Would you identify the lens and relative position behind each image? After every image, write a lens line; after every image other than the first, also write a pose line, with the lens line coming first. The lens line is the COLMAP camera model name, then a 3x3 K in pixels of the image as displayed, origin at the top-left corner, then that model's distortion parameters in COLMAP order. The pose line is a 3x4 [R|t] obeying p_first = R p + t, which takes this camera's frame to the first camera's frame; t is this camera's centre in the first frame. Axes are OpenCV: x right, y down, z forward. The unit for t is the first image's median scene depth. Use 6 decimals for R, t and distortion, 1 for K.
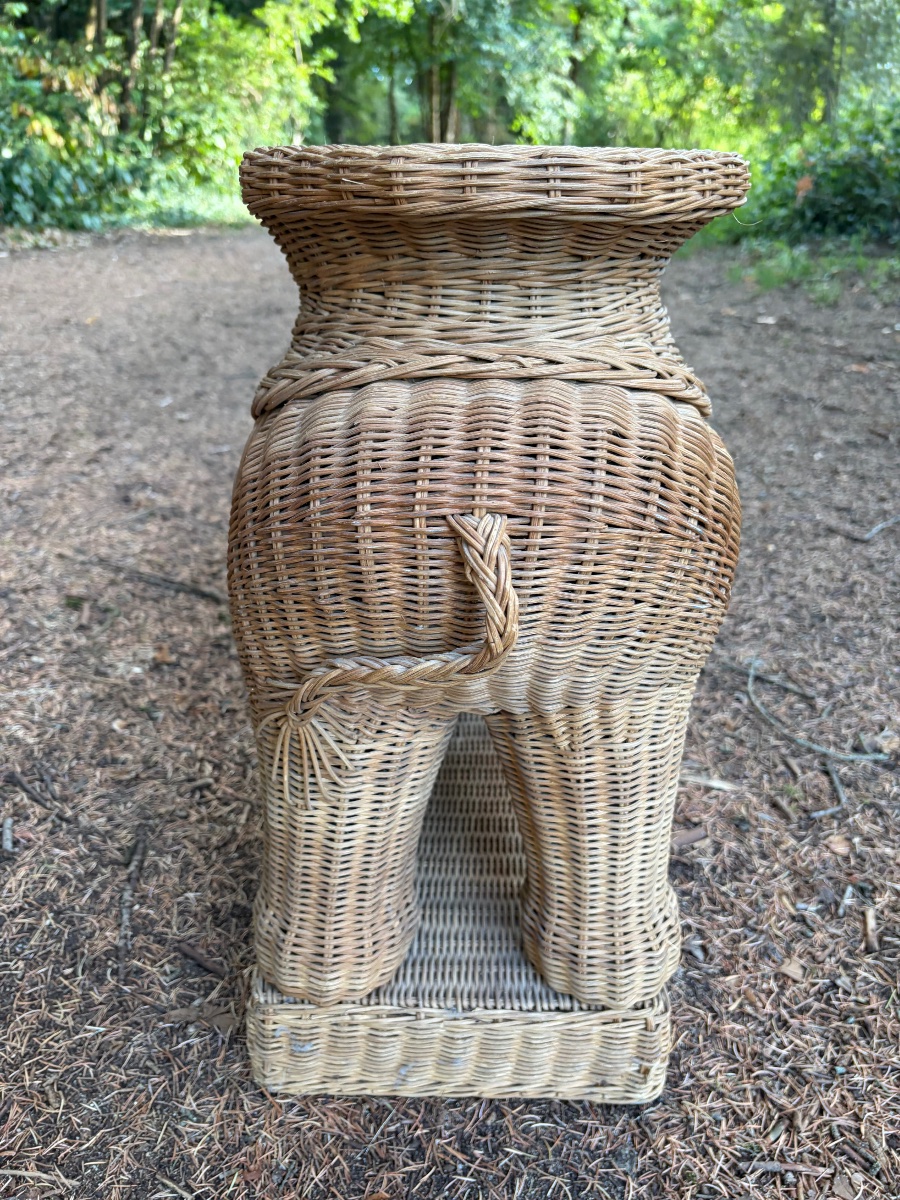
lens RADIAL K [[900.5, 0, 450.0], [0, 900.5, 600.0], [0, 0, 1]] dist [0.043273, -0.059884]
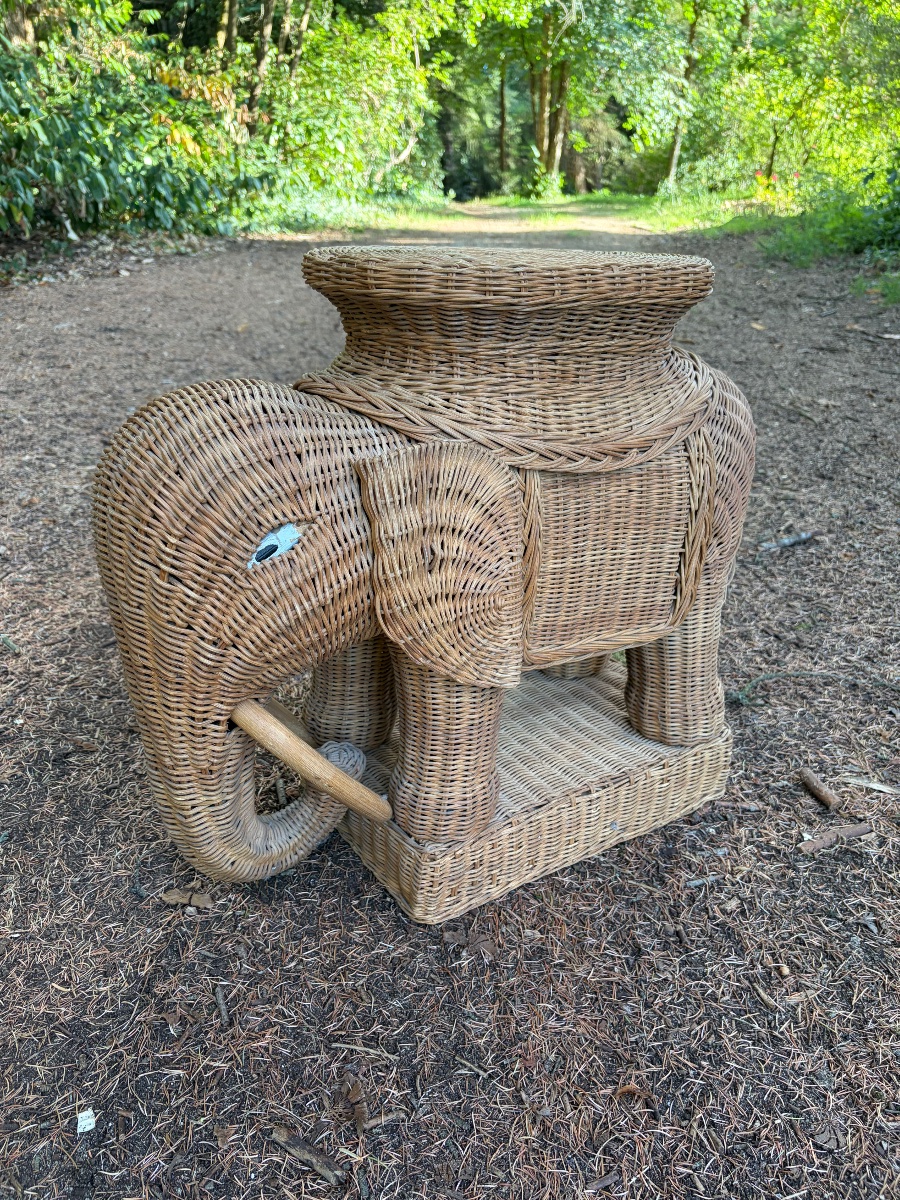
lens RADIAL K [[891.9, 0, 458.0], [0, 891.9, 604.2], [0, 0, 1]] dist [0.049278, -0.064320]
pose [[0.995445, 0.041377, -0.085891, -0.163005], [-0.040530, 0.999111, 0.011581, -0.019928], [0.086294, -0.008047, 0.996237, -0.191974]]
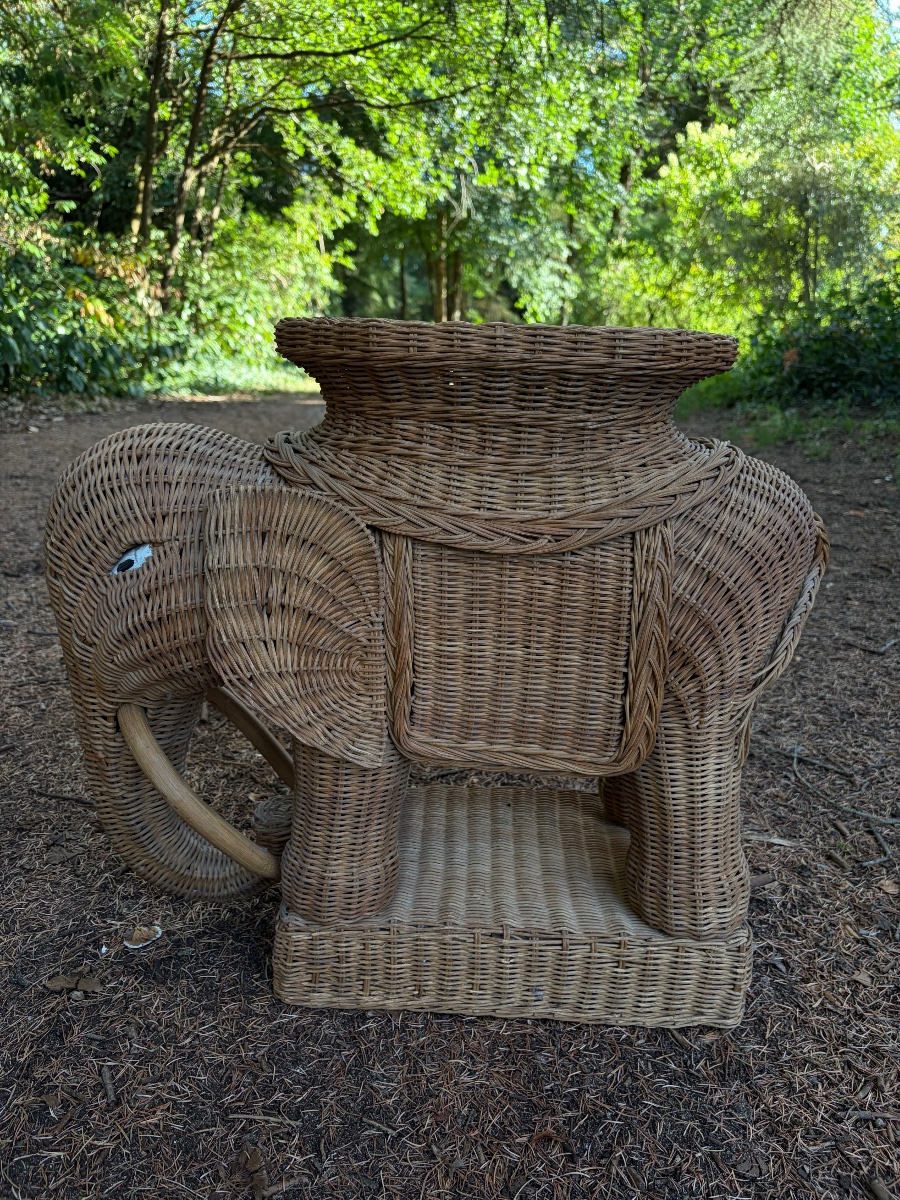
lens RADIAL K [[891.3, 0, 452.6], [0, 891.3, 607.3], [0, 0, 1]] dist [0.049471, -0.064716]
pose [[0.999994, -0.003004, -0.001577, -0.136842], [0.002720, 0.987654, -0.156629, 0.099242], [0.002028, 0.156624, 0.987656, -0.211278]]
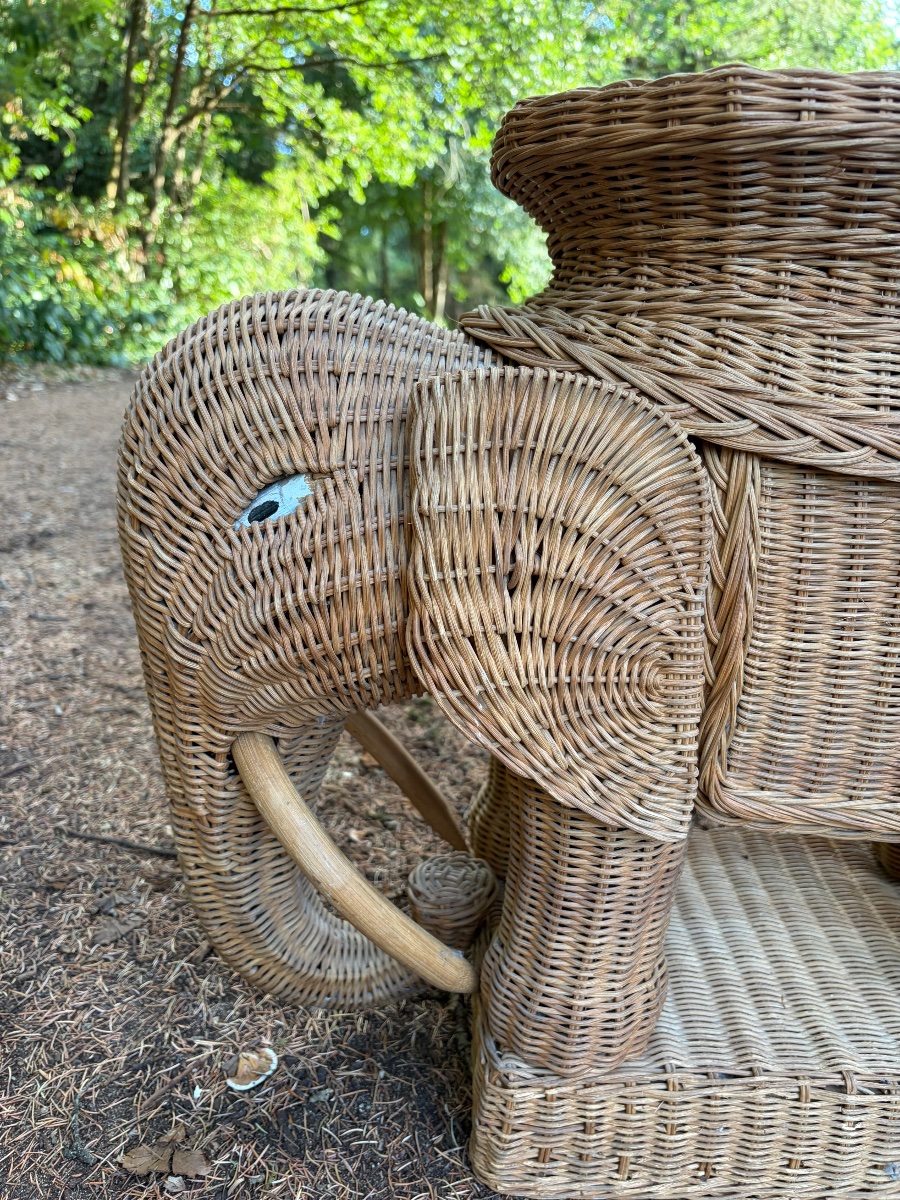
lens RADIAL K [[896.2, 0, 455.0], [0, 896.2, 601.3], [0, 0, 1]] dist [0.050936, -0.073755]
pose [[0.999692, -0.009289, 0.023032, -0.362021], [0.012441, 0.989968, -0.140744, 0.048830], [-0.021493, 0.140988, 0.989778, 0.133706]]
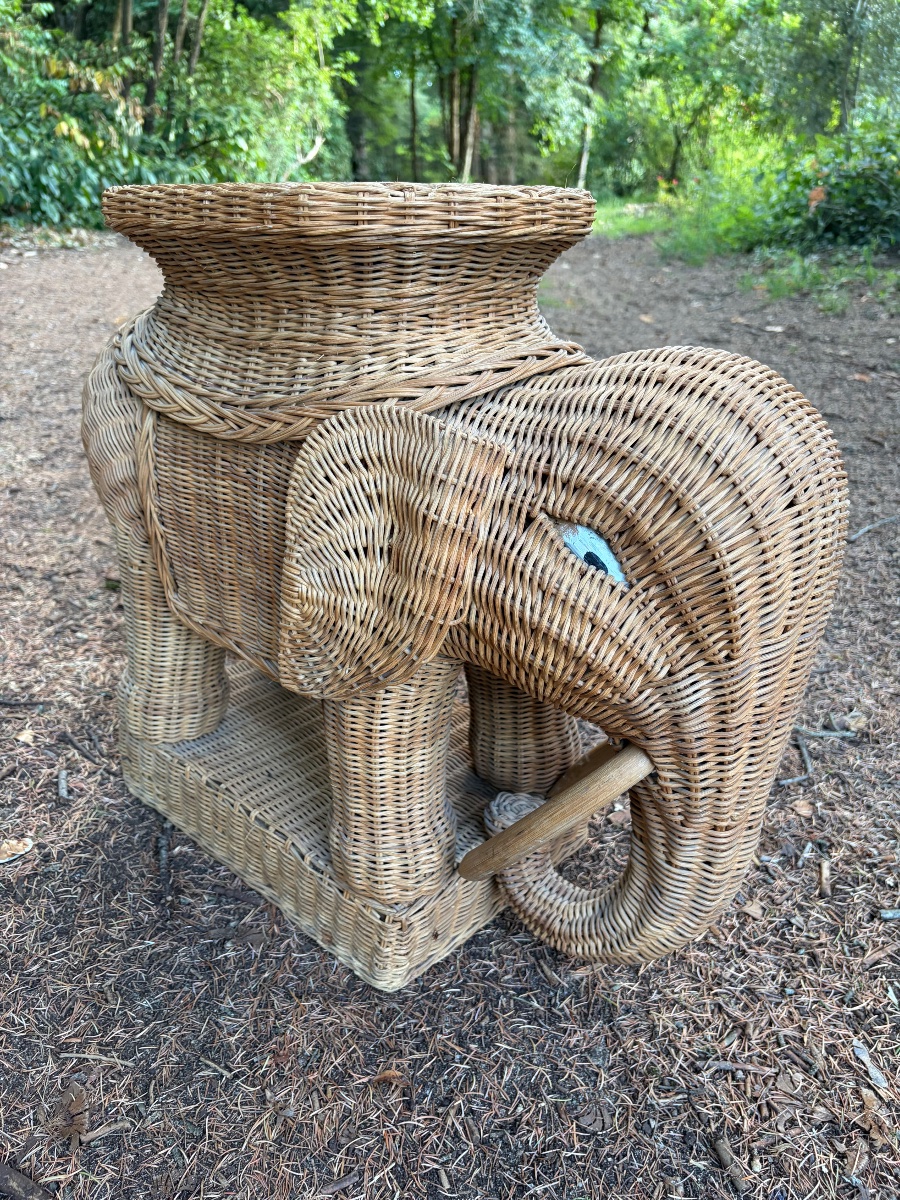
lens RADIAL K [[891.3, 0, 452.6], [0, 891.3, 607.3], [0, 0, 1]] dist [0.049471, -0.064716]
pose [[0.999802, 0.017179, -0.010027, 0.004410], [-0.017099, 0.999822, 0.007983, 0.022469], [0.010162, -0.007810, 0.999918, -0.113715]]
